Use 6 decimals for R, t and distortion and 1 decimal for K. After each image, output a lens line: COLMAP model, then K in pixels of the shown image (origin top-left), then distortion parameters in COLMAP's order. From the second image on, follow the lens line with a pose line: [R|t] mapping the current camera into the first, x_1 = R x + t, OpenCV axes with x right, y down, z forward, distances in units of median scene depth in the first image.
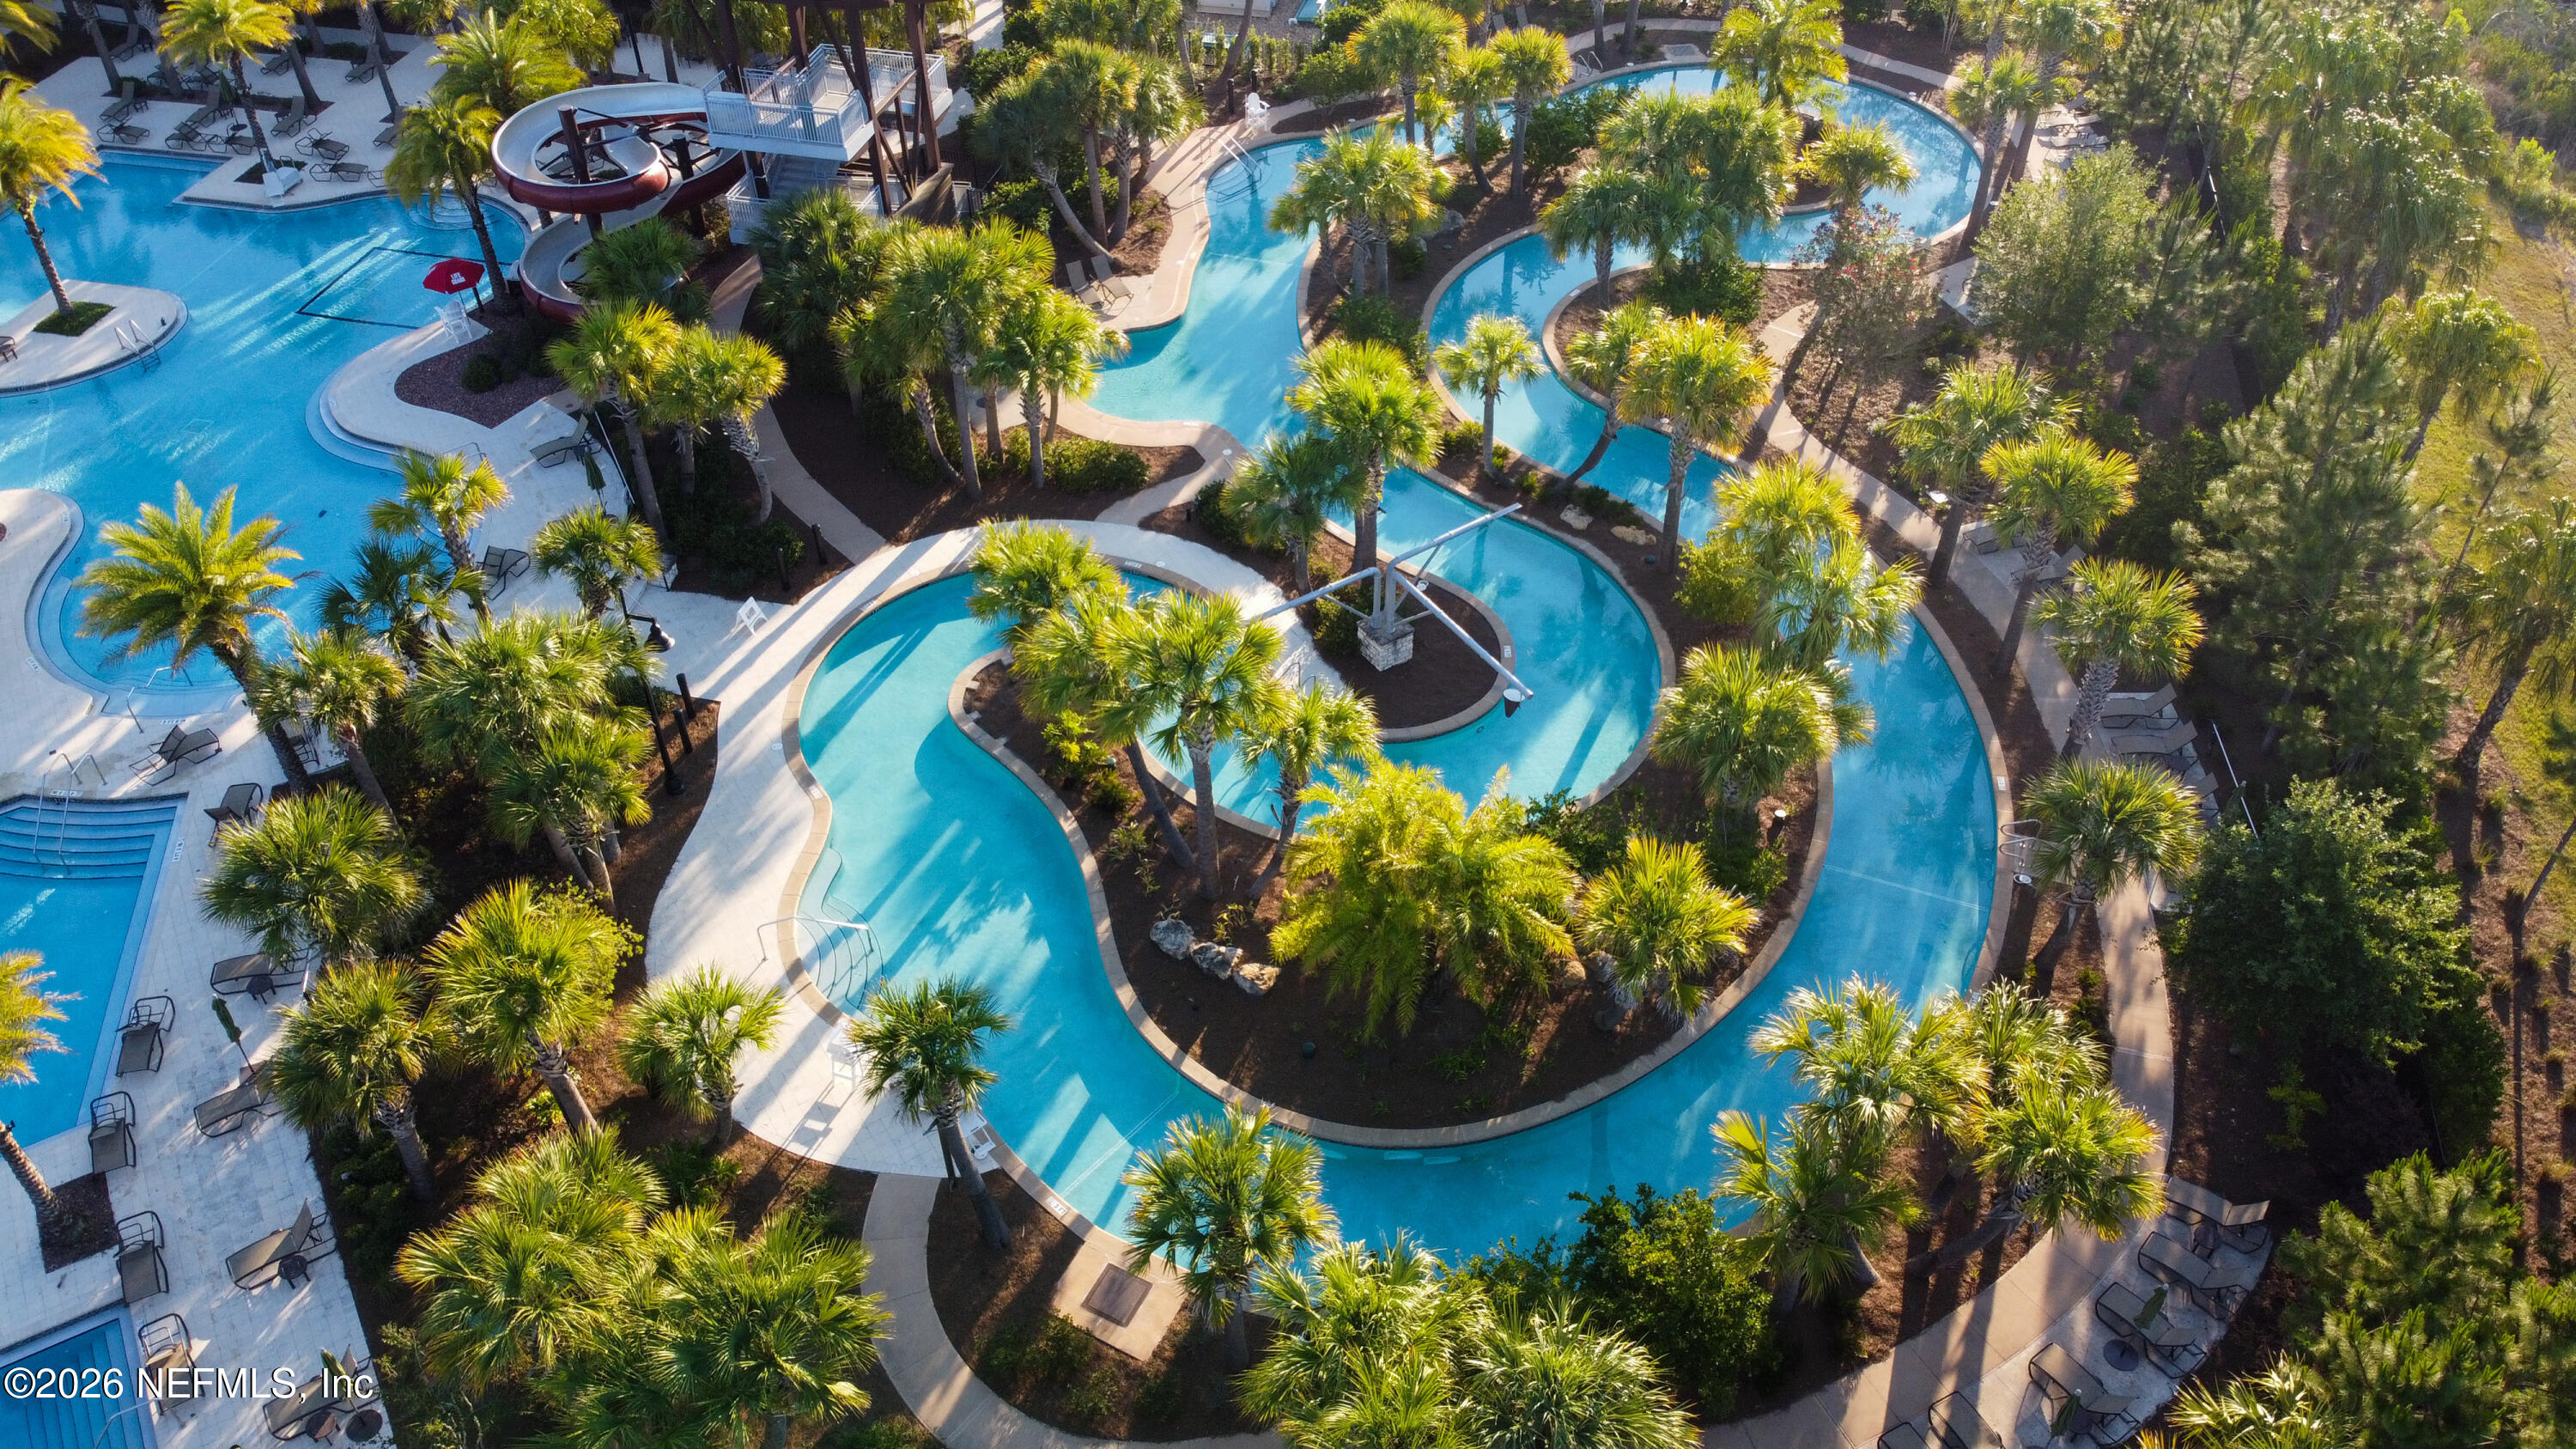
lens RADIAL K [[1754.1, 0, 1288.0], [0, 1754.1, 724.5], [0, 0, 1]] dist [0.055387, -0.147749]
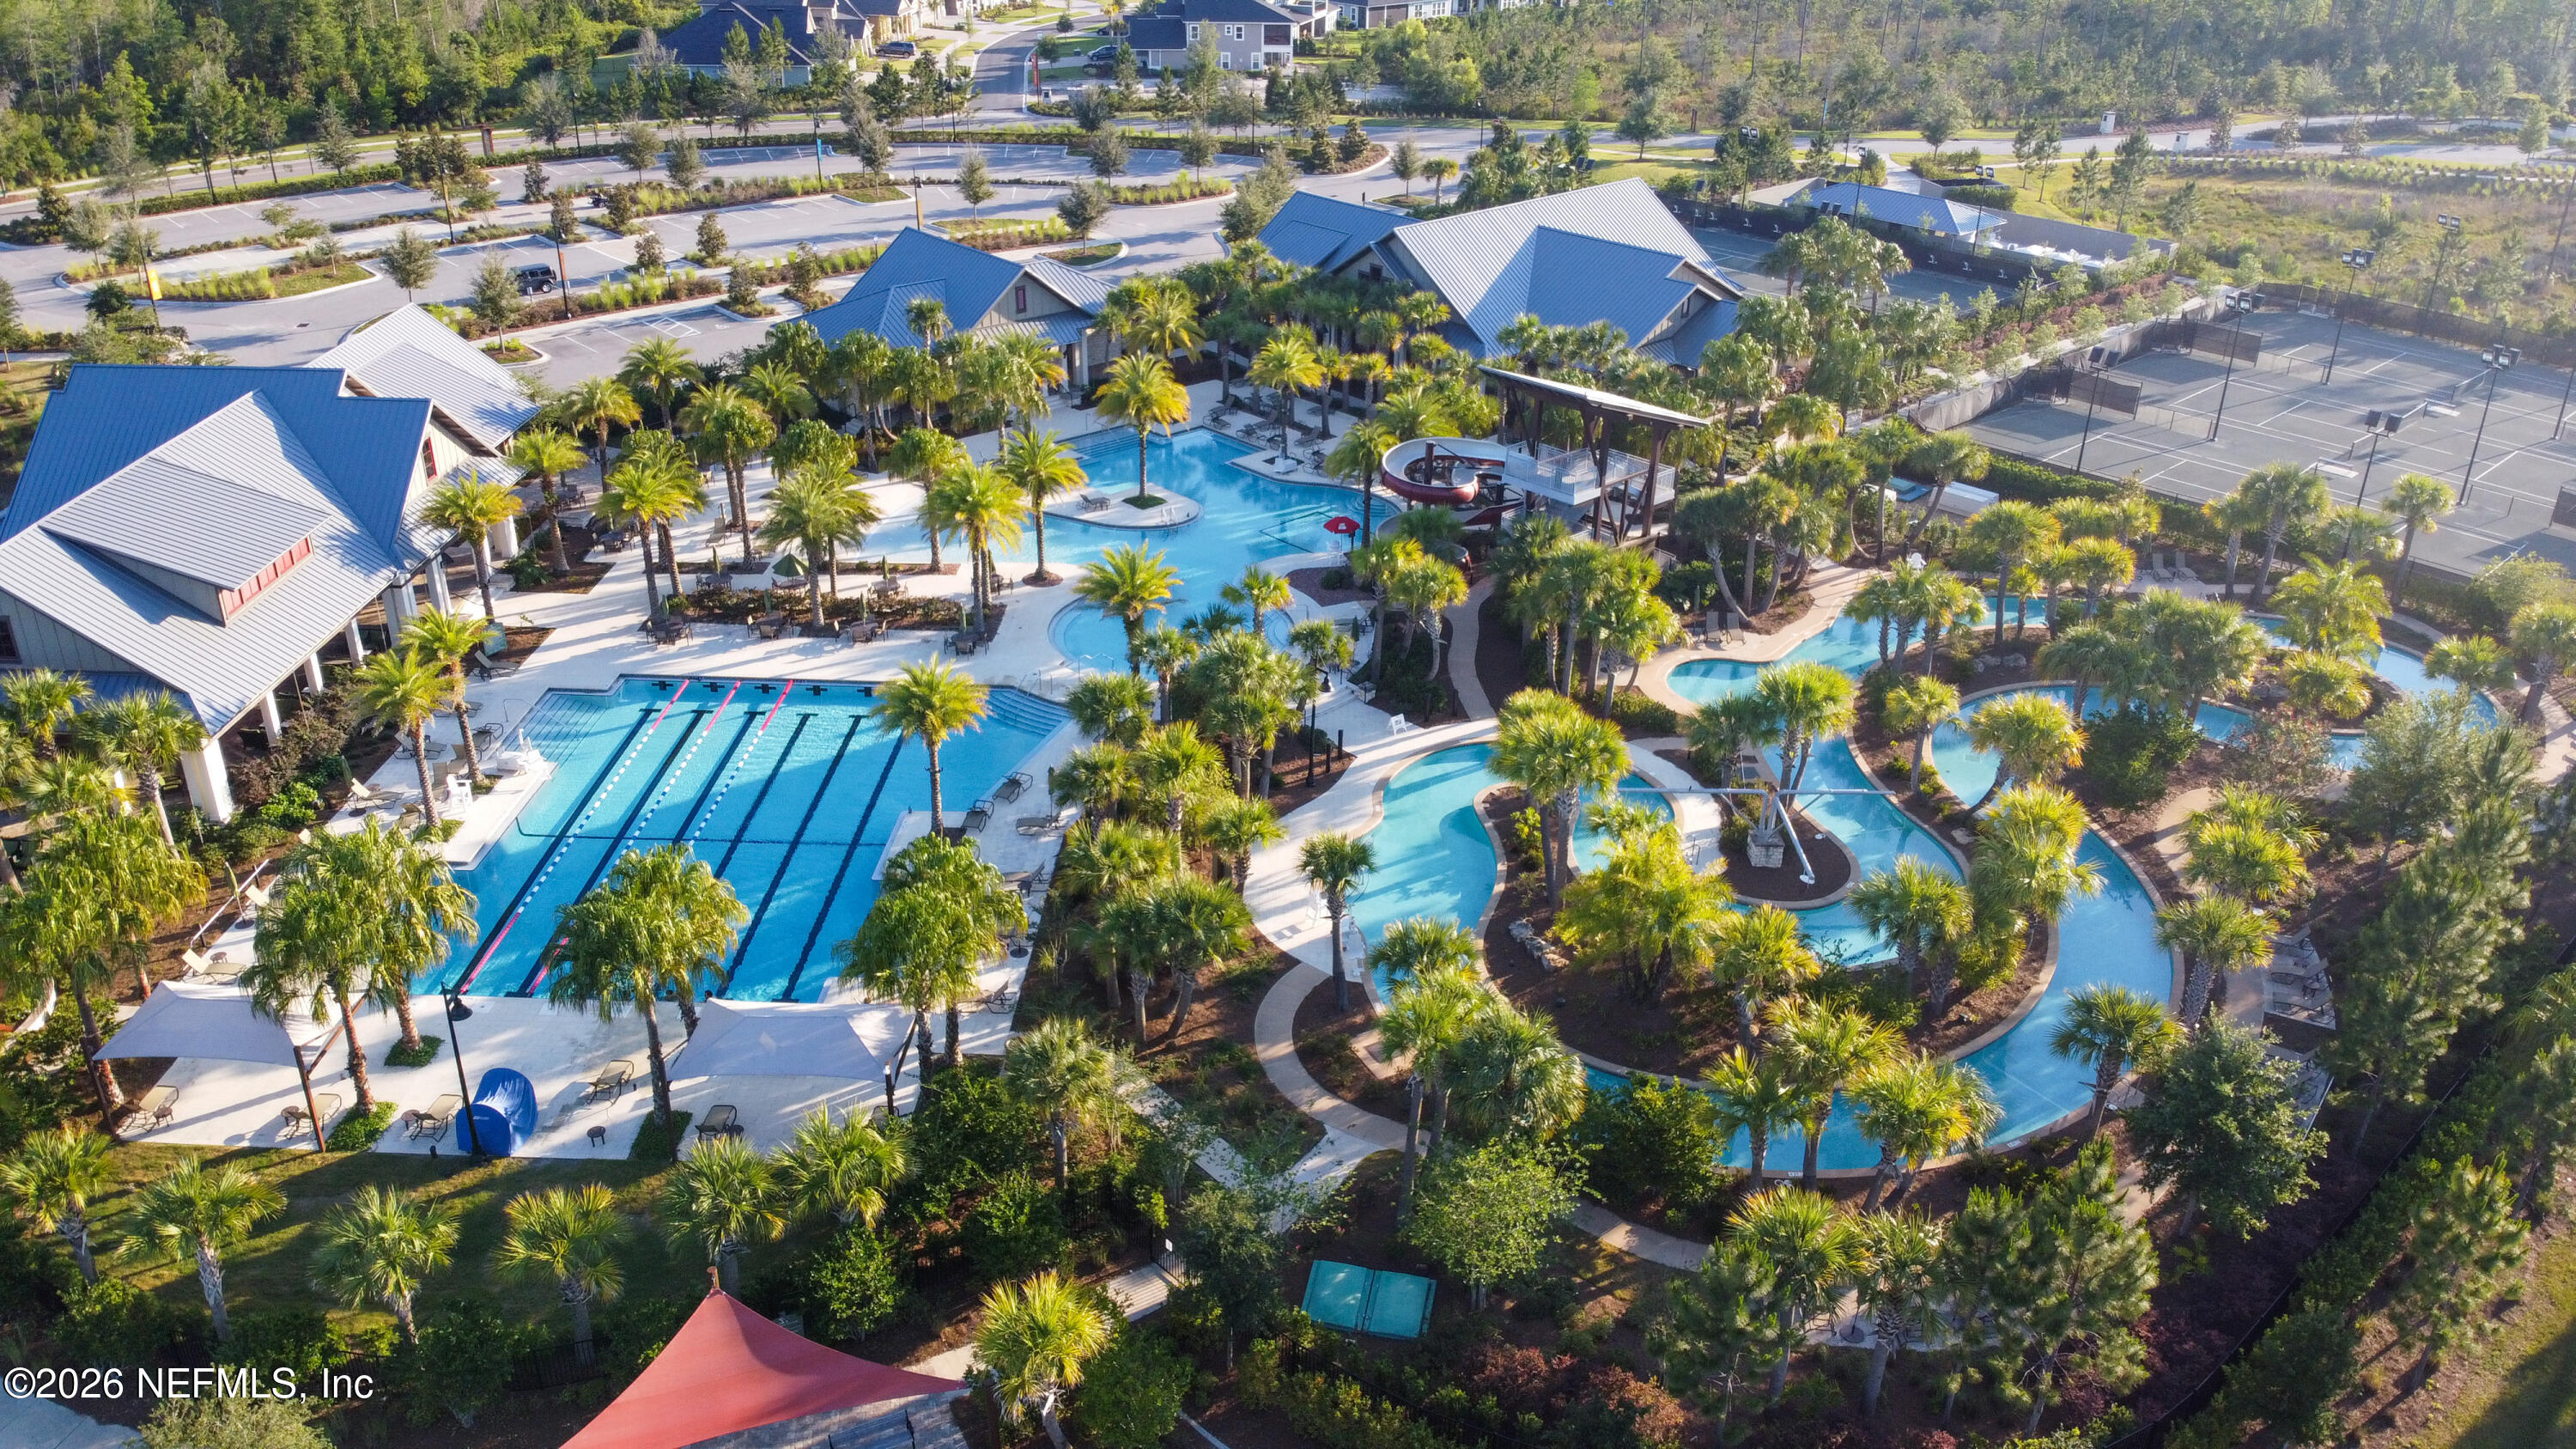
lens RADIAL K [[1754.1, 0, 1288.0], [0, 1754.1, 724.5], [0, 0, 1]] dist [0.055387, -0.147749]
pose [[0.823908, 0.258401, -0.504385, 0.381302], [-0.388265, 0.905687, -0.170236, 0.224678], [0.412826, 0.336094, 0.846531, -0.372499]]
